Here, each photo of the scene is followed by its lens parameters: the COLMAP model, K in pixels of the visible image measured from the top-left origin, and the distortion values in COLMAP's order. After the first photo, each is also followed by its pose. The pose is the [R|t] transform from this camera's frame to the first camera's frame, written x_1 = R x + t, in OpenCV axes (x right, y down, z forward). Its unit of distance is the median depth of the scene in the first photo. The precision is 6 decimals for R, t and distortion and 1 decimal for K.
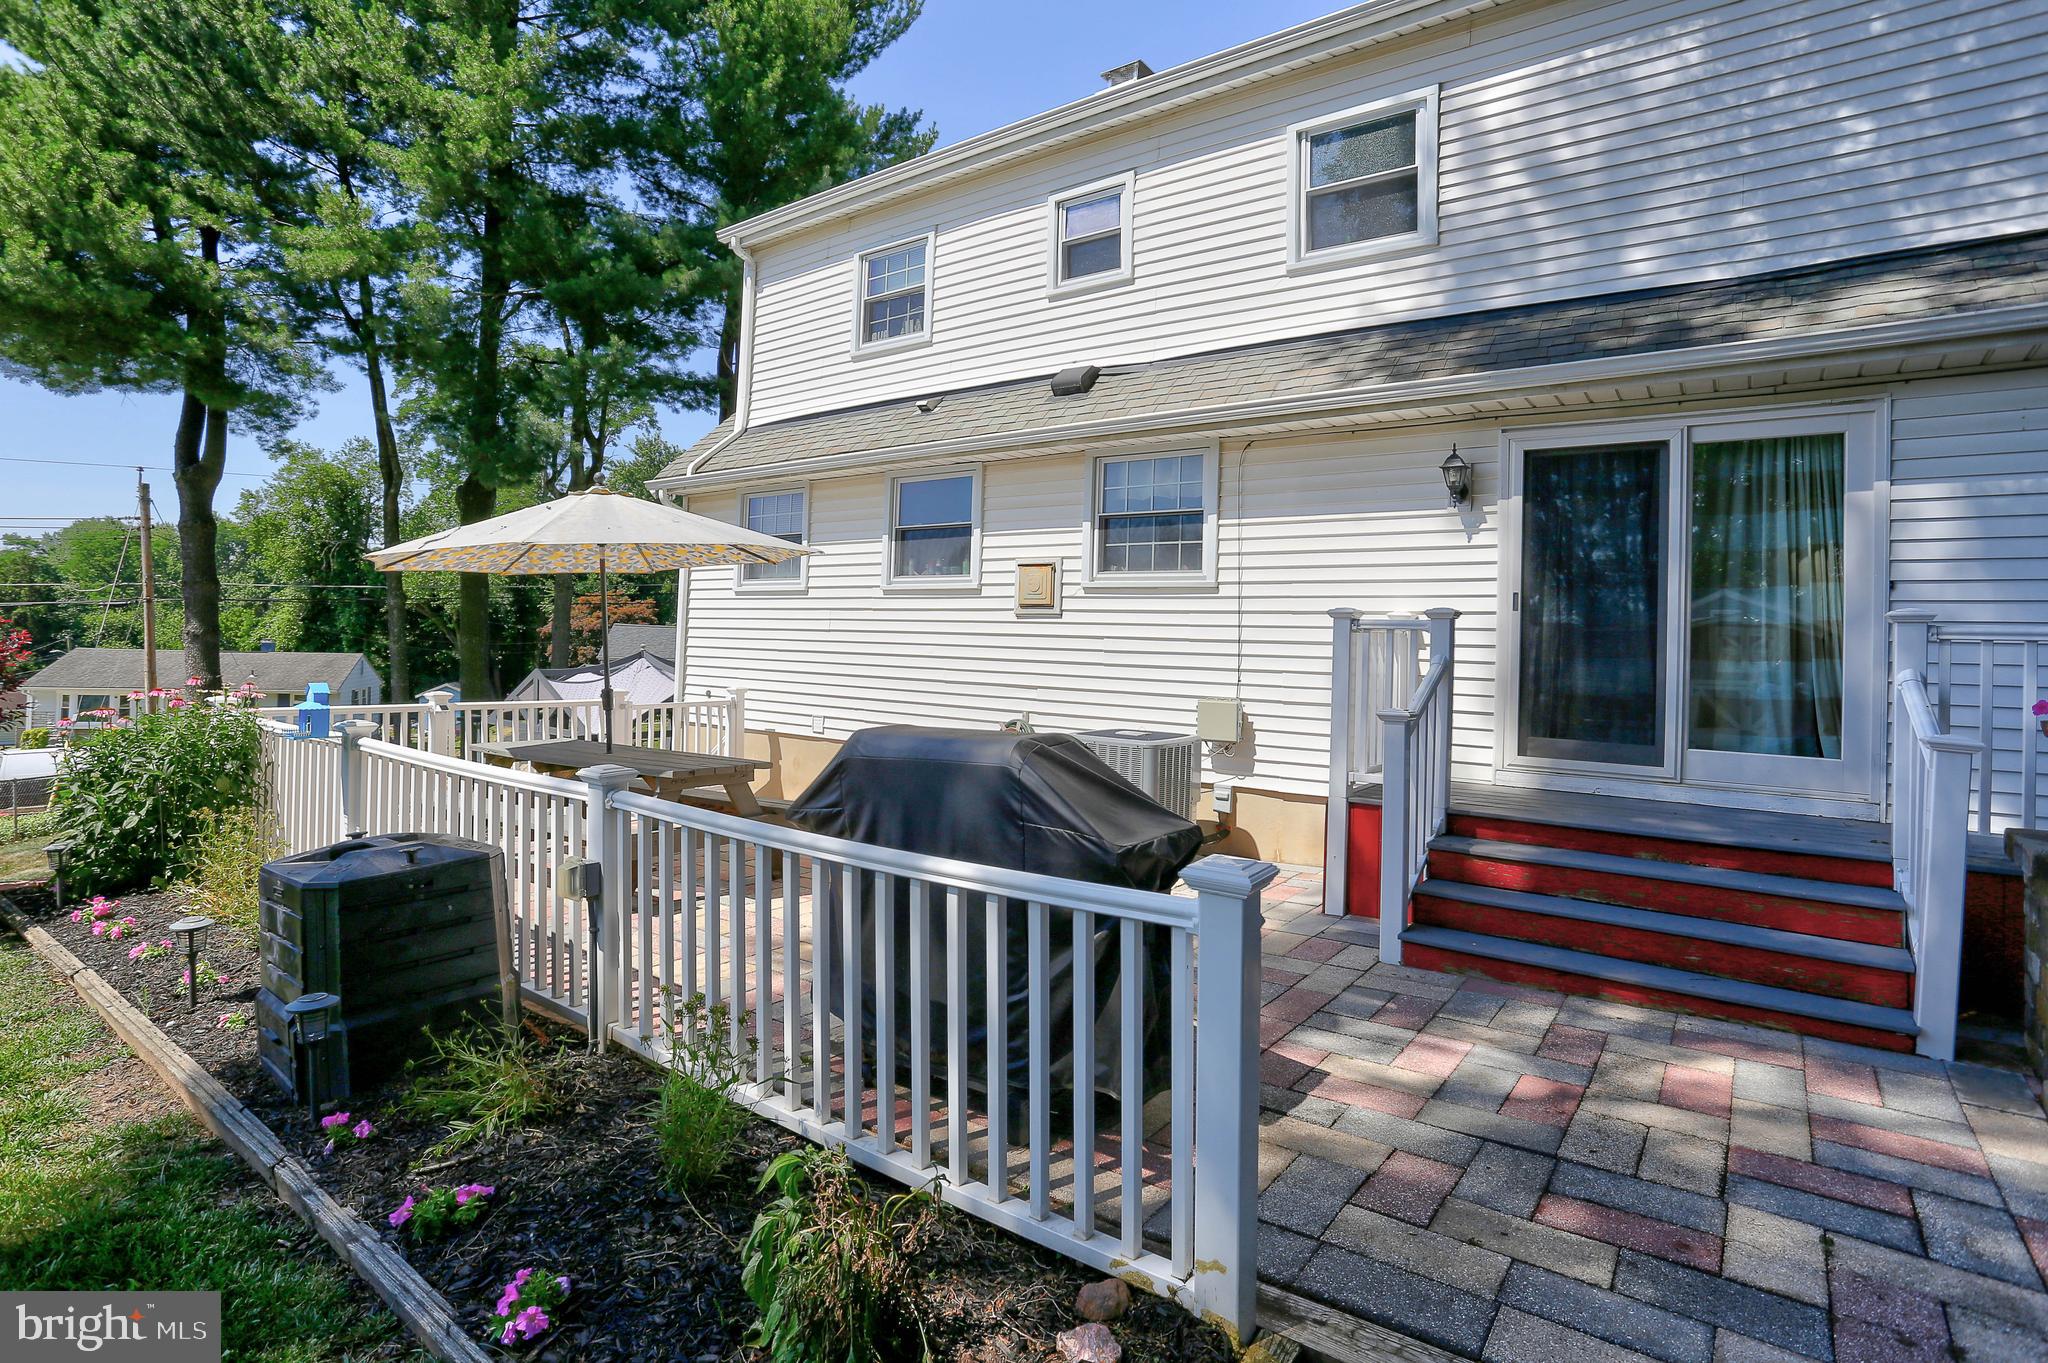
lens RADIAL K [[997.6, 0, 1030.9], [0, 997.6, 634.1], [0, 0, 1]] dist [-0.050524, 0.022385]
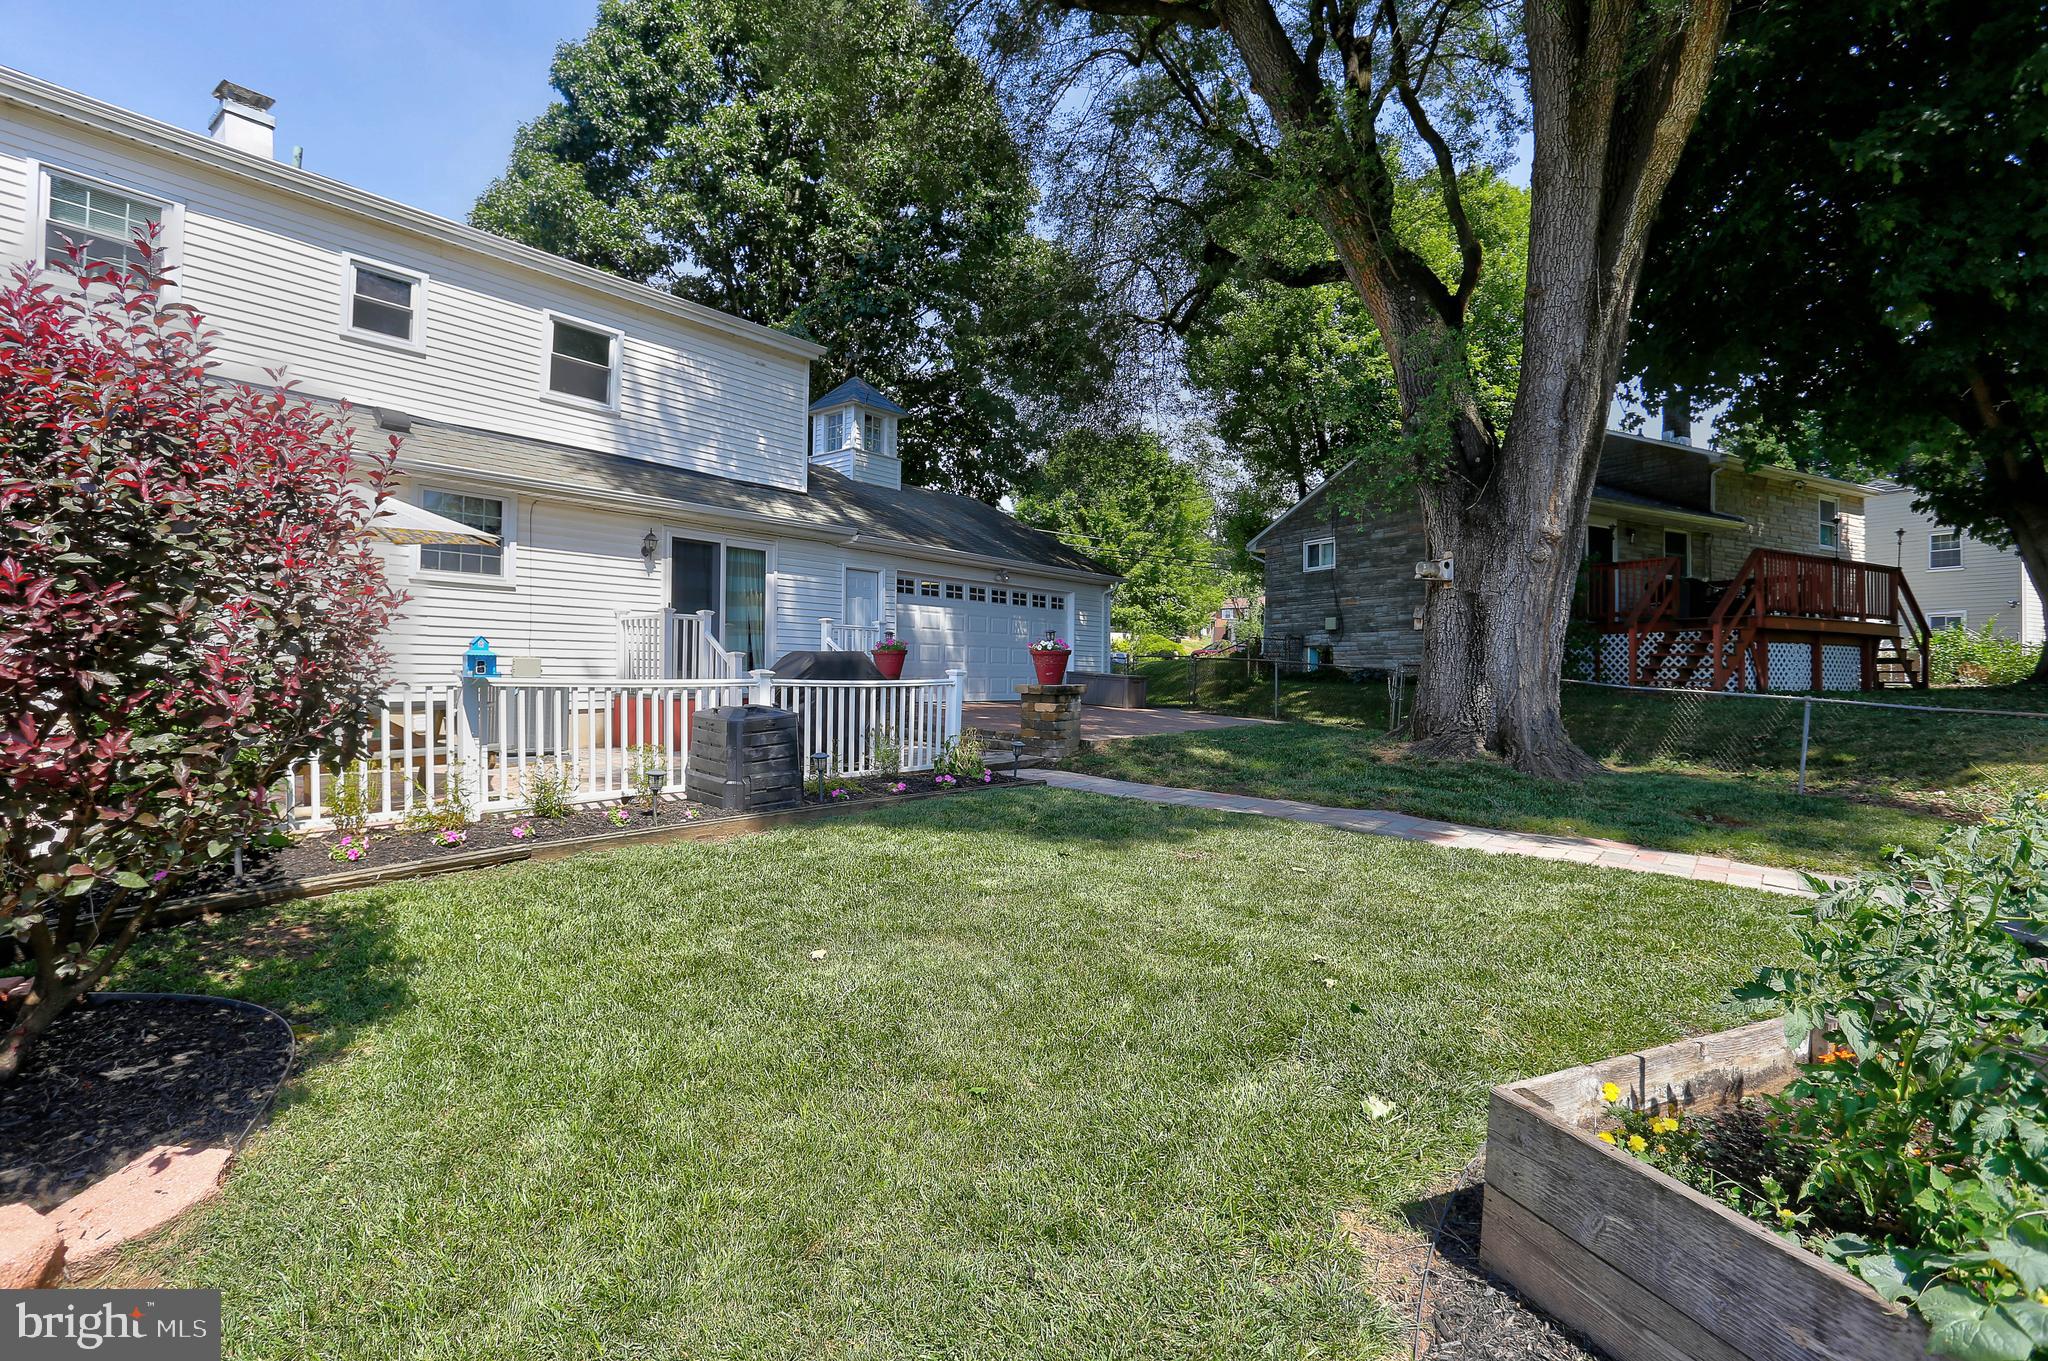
lens RADIAL K [[1035.8, 0, 1022.9], [0, 1035.8, 659.0], [0, 0, 1]] dist [-0.075224, 0.038176]
pose [[0.019951, -0.010960, 0.999741, -1.655467], [-0.016768, 0.999796, 0.011296, 0.039600], [-0.999660, -0.016989, 0.019763, 0.187817]]
